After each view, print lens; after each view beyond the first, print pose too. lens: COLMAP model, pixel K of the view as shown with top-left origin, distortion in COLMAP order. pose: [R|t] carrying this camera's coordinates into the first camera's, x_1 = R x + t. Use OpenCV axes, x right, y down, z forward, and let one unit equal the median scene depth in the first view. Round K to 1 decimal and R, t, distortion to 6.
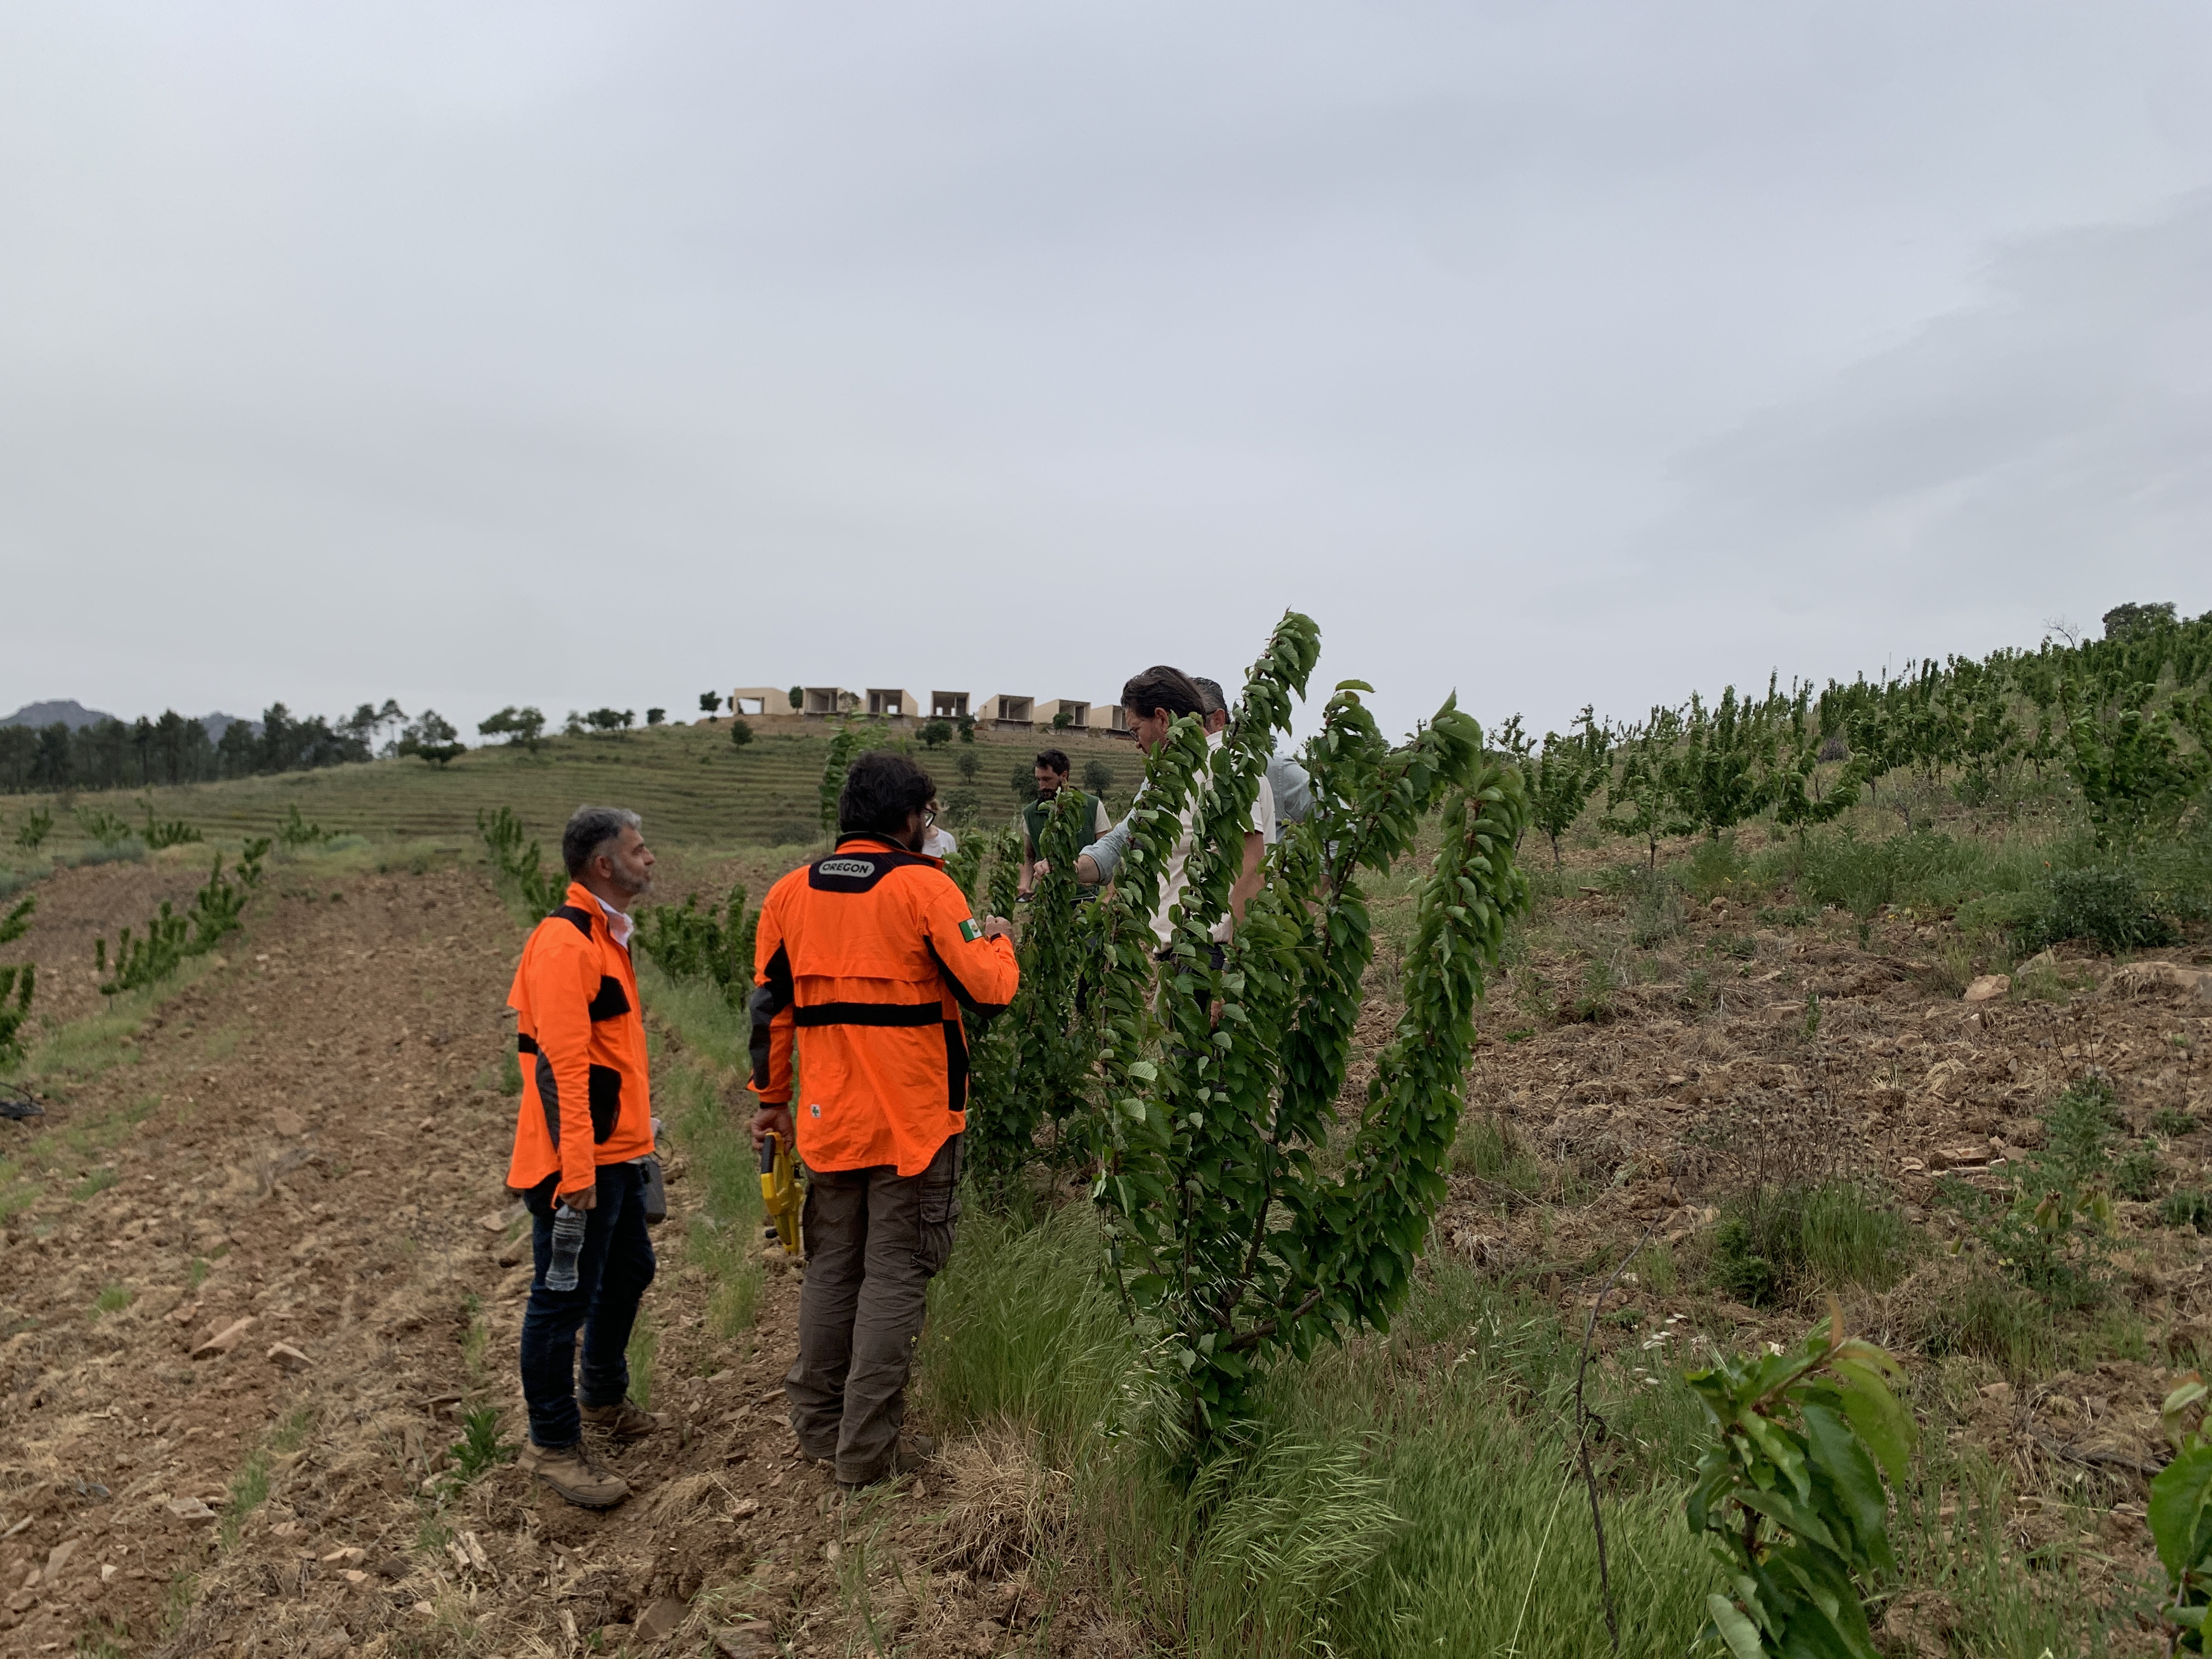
lens RADIAL K [[1704.7, 0, 1106.0], [0, 1704.7, 829.5], [0, 0, 1]] dist [0.028460, -0.017363]
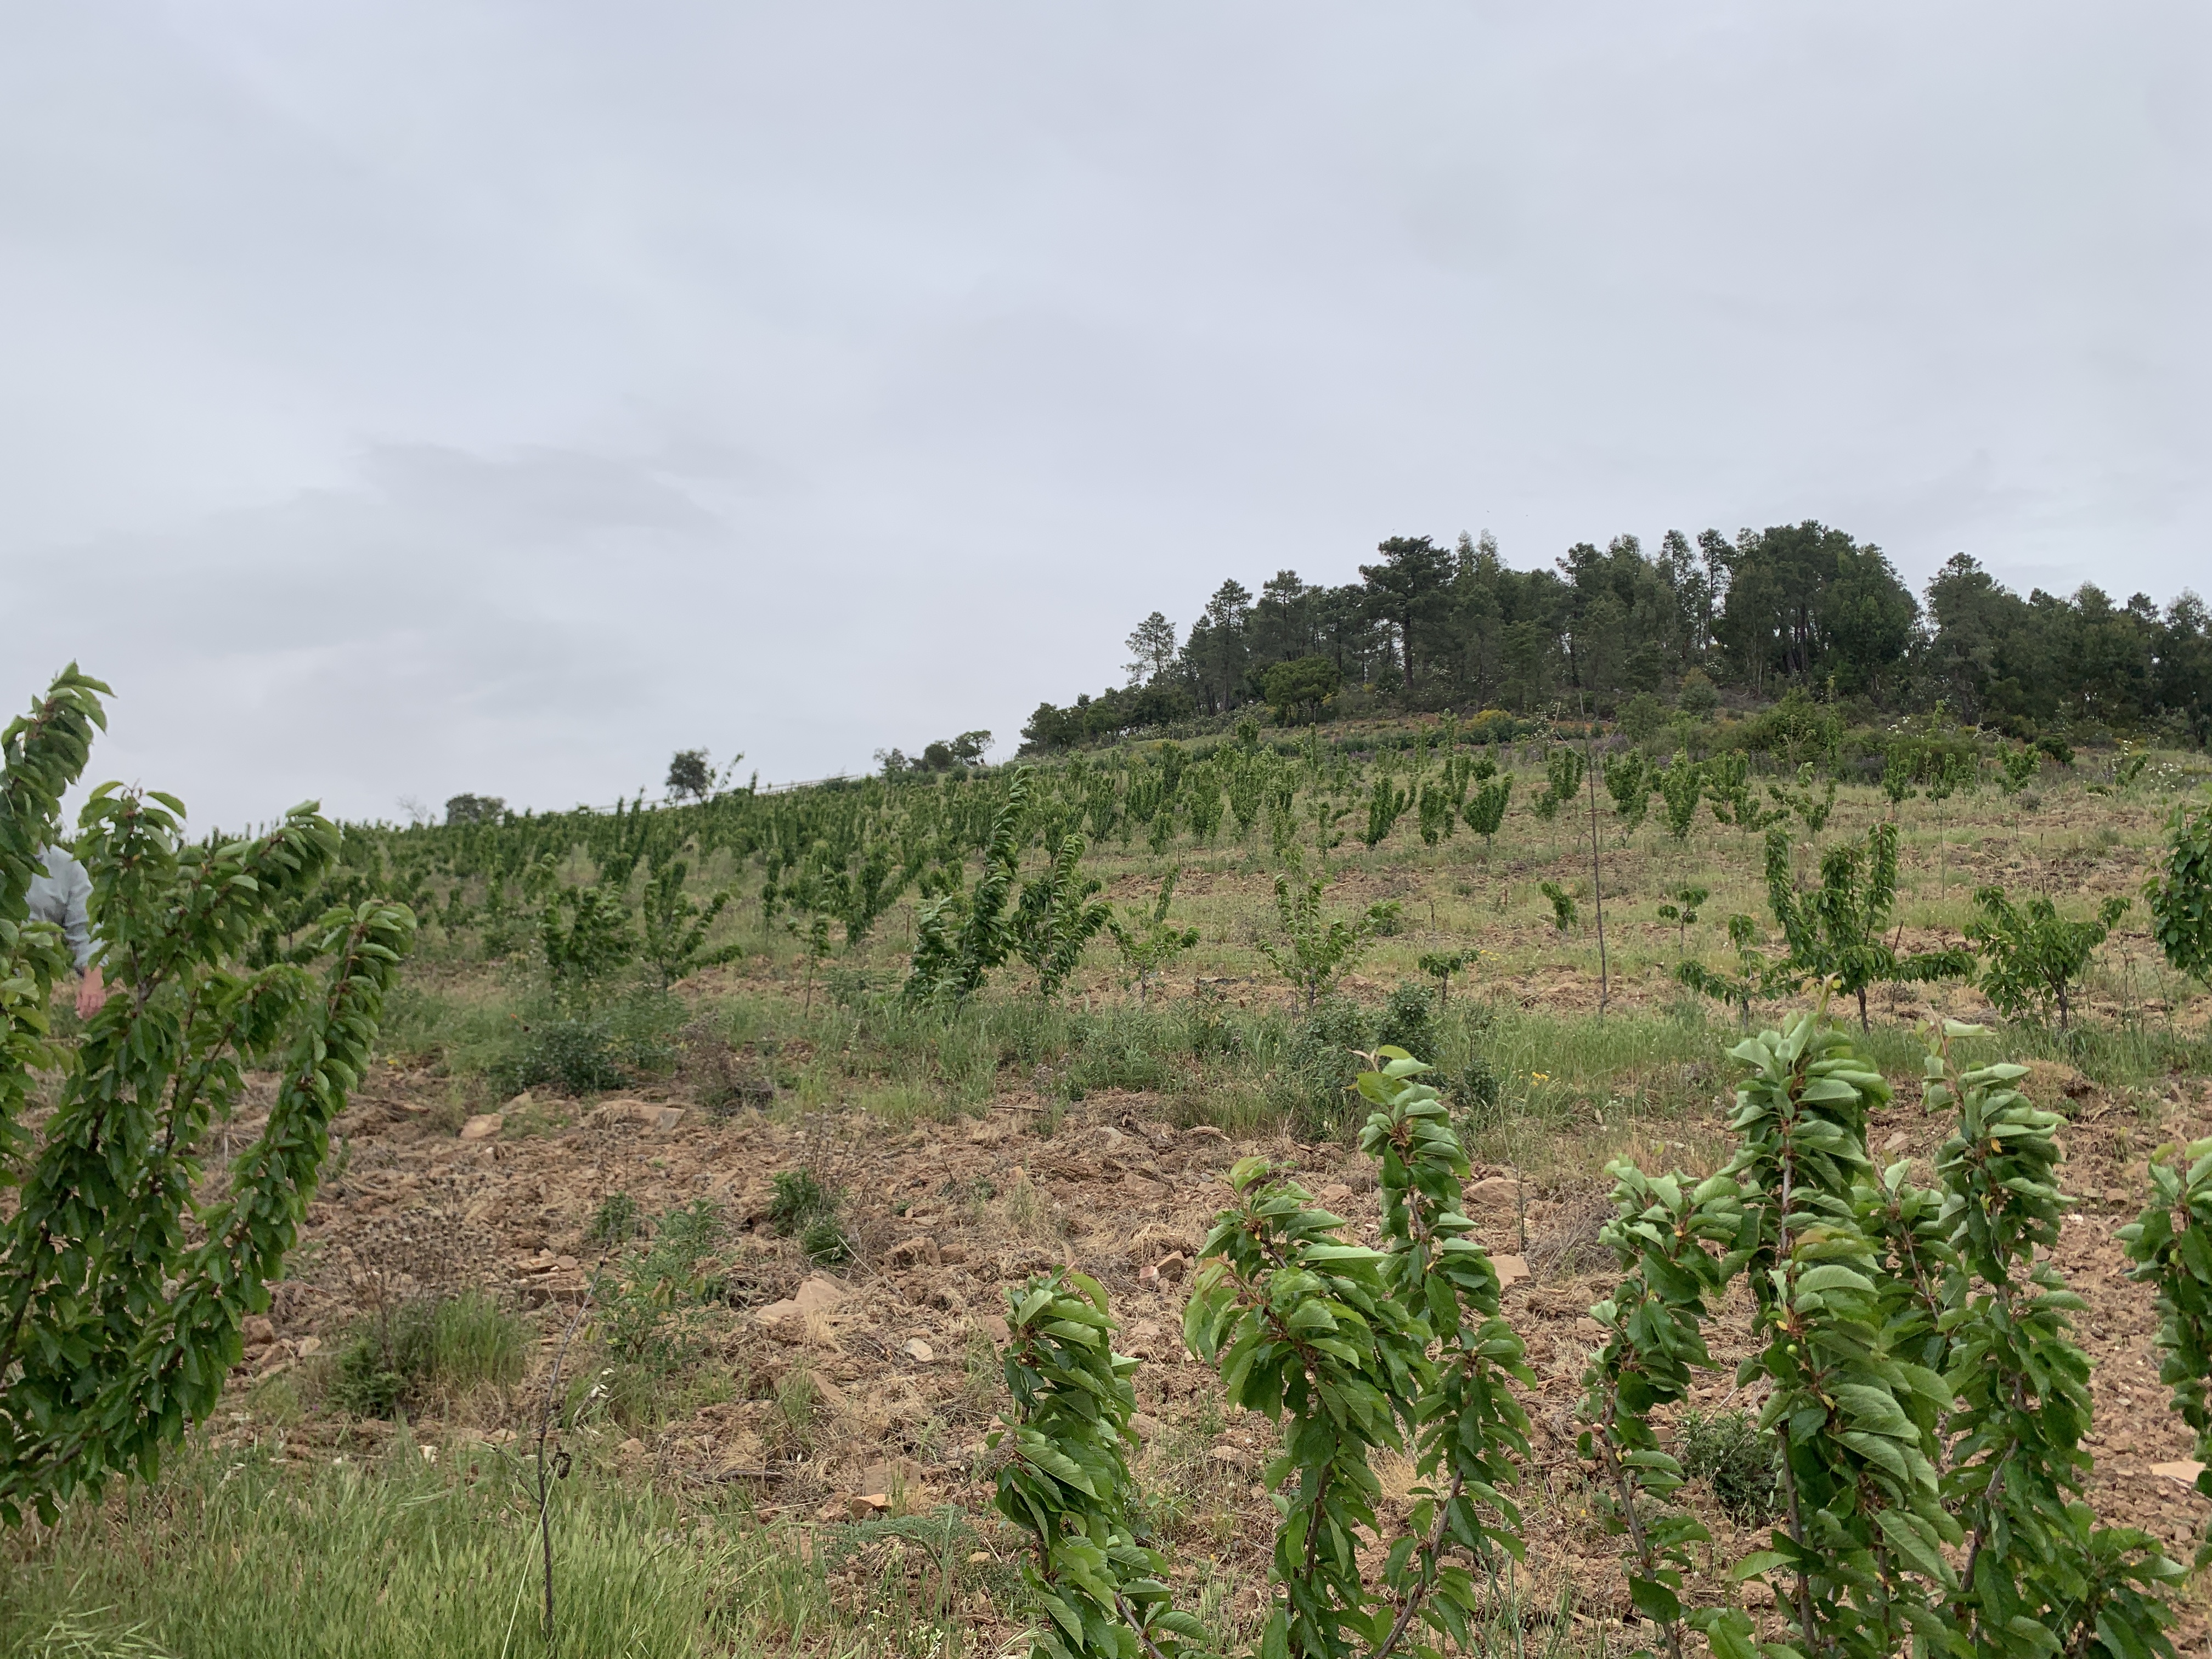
lens RADIAL K [[1696.9, 0, 1106.0], [0, 1696.9, 829.5], [0, 0, 1]] dist [0.049009, -0.059044]
pose [[0.609105, 0.125568, 0.783086, -0.125824], [-0.051305, 0.991557, -0.119089, 0.012499], [-0.791429, 0.032361, 0.610404, -0.000102]]
